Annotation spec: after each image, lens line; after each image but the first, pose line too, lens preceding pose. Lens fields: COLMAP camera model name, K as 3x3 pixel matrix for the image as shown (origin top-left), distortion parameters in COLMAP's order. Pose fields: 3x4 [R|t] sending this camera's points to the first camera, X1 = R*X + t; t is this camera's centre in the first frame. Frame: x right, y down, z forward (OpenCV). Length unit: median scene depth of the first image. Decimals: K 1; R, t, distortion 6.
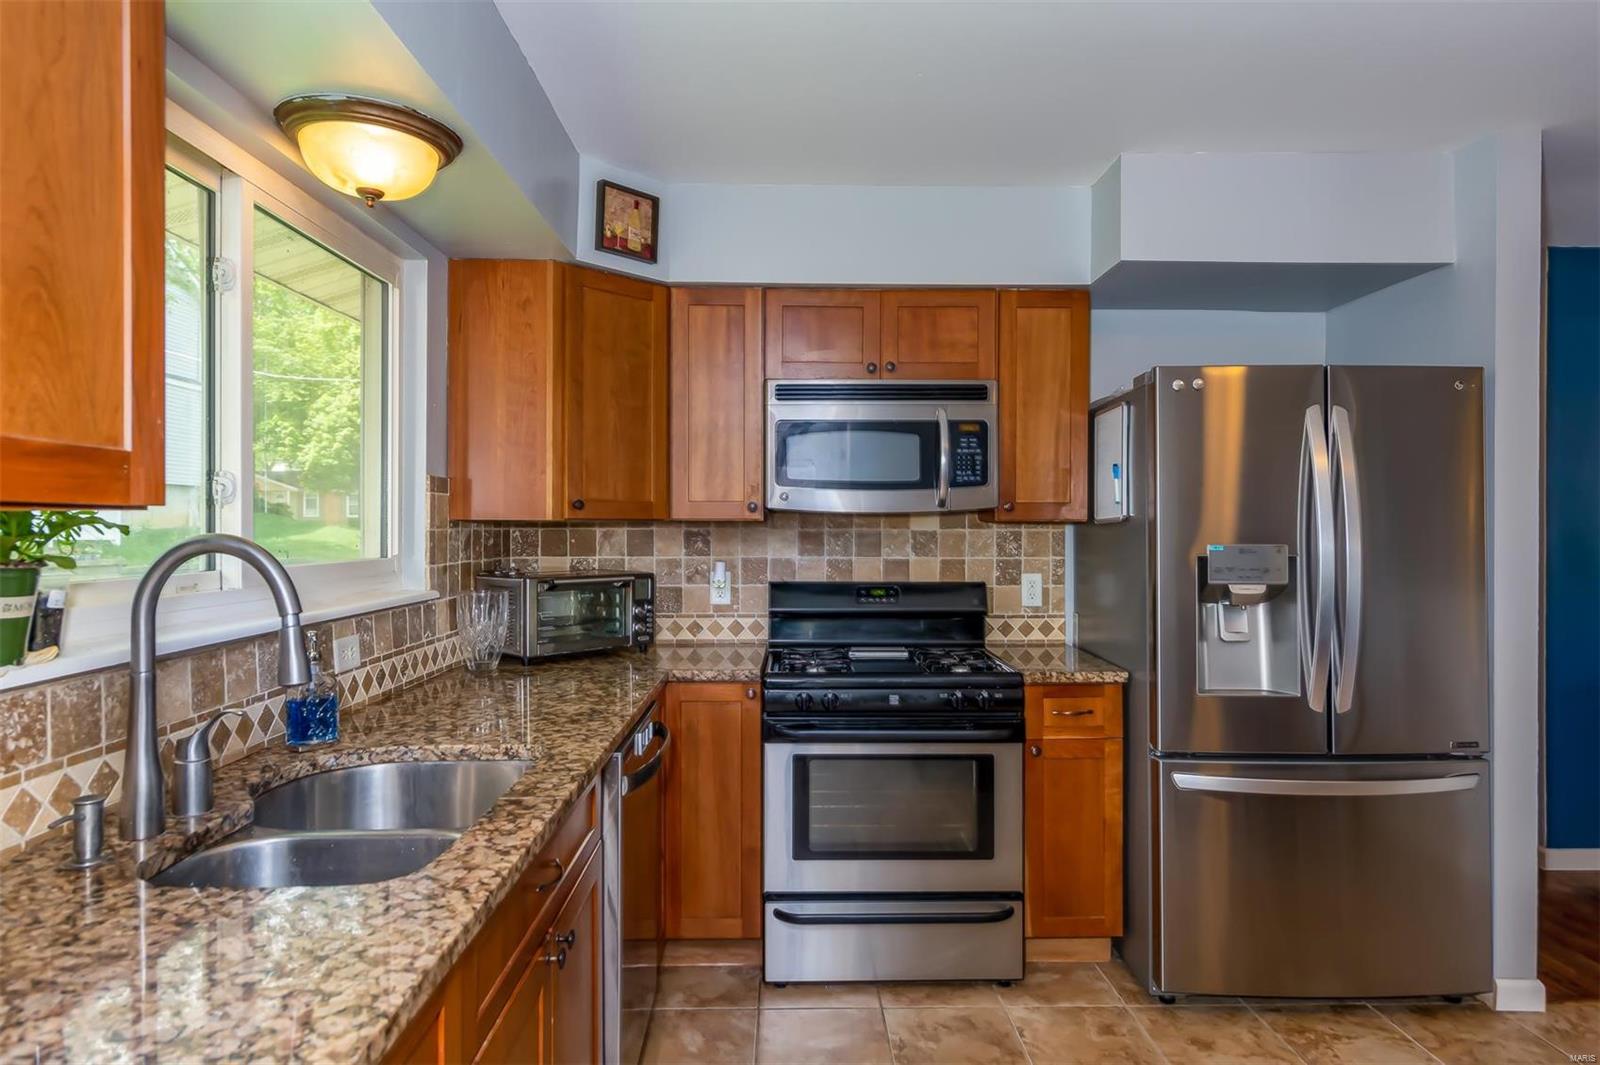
lens RADIAL K [[954.4, 0, 809.0], [0, 954.4, 529.2], [0, 0, 1]] dist [0.006885, -0.000075]
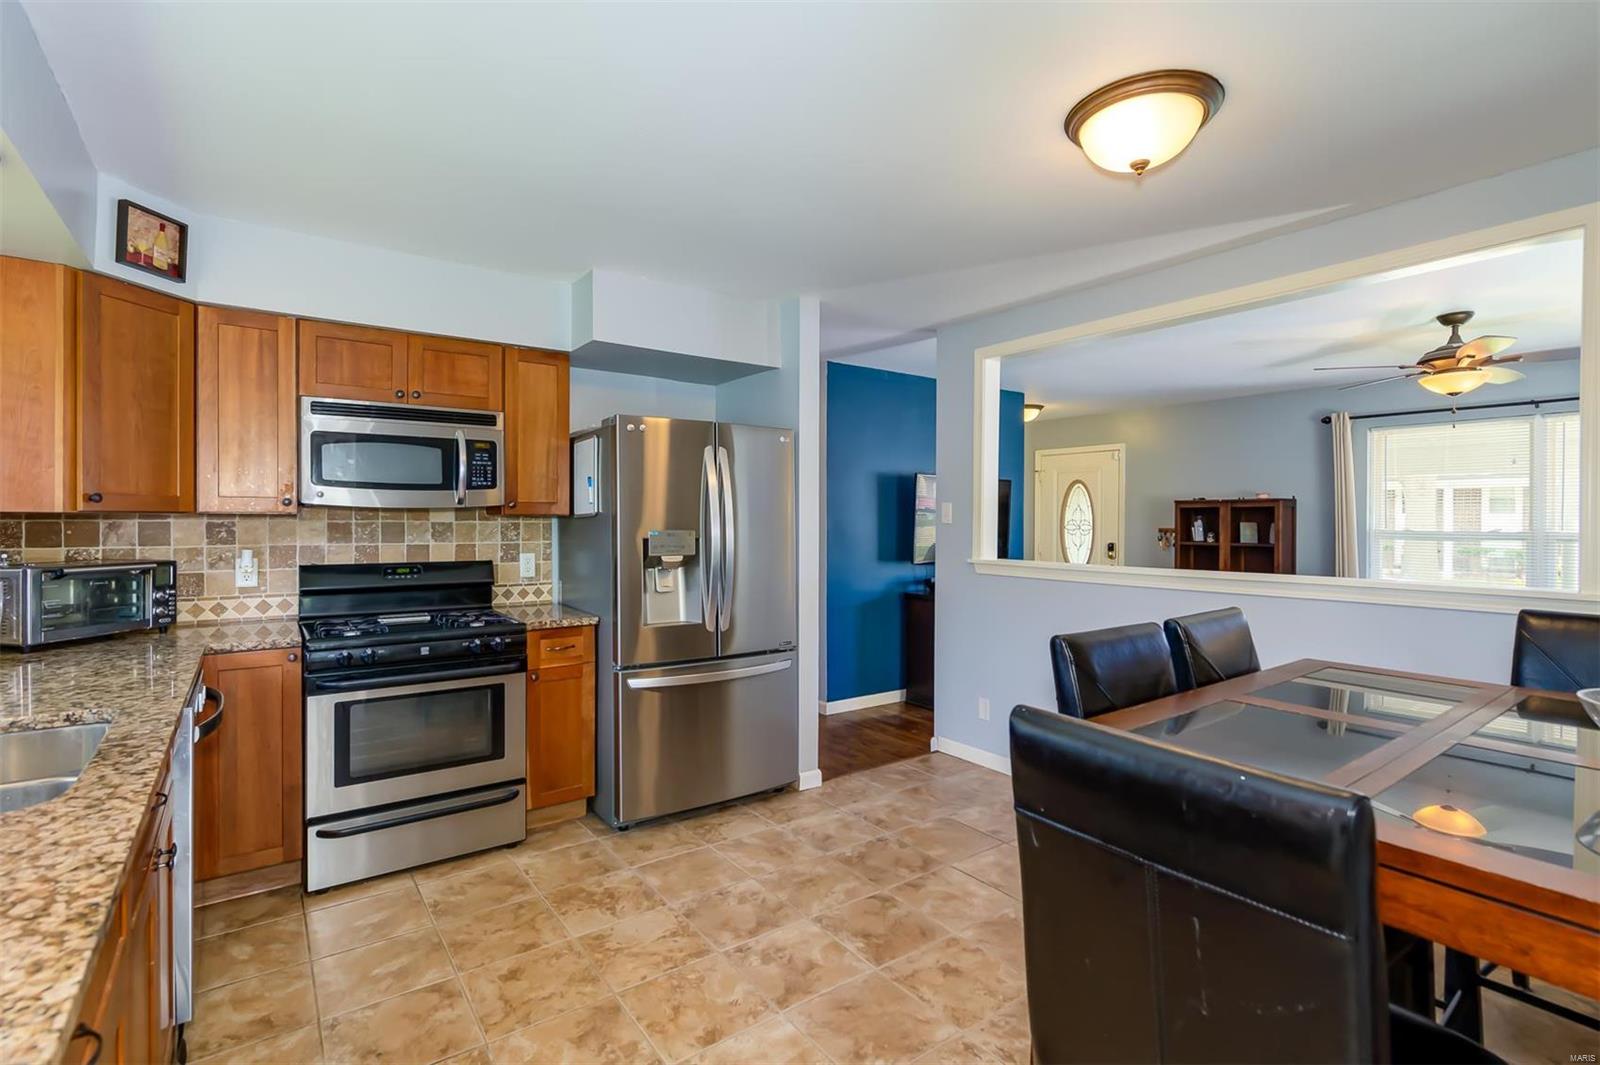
lens RADIAL K [[754.4, 0, 805.7], [0, 754.4, 528.0], [0, 0, 1]] dist [0.000588, -0.000461]
pose [[0.819388, -0.004619, 0.573221, -0.073538], [-0.000327, 0.999964, 0.008525, 0.000842], [-0.573240, -0.007173, 0.819356, -0.146402]]
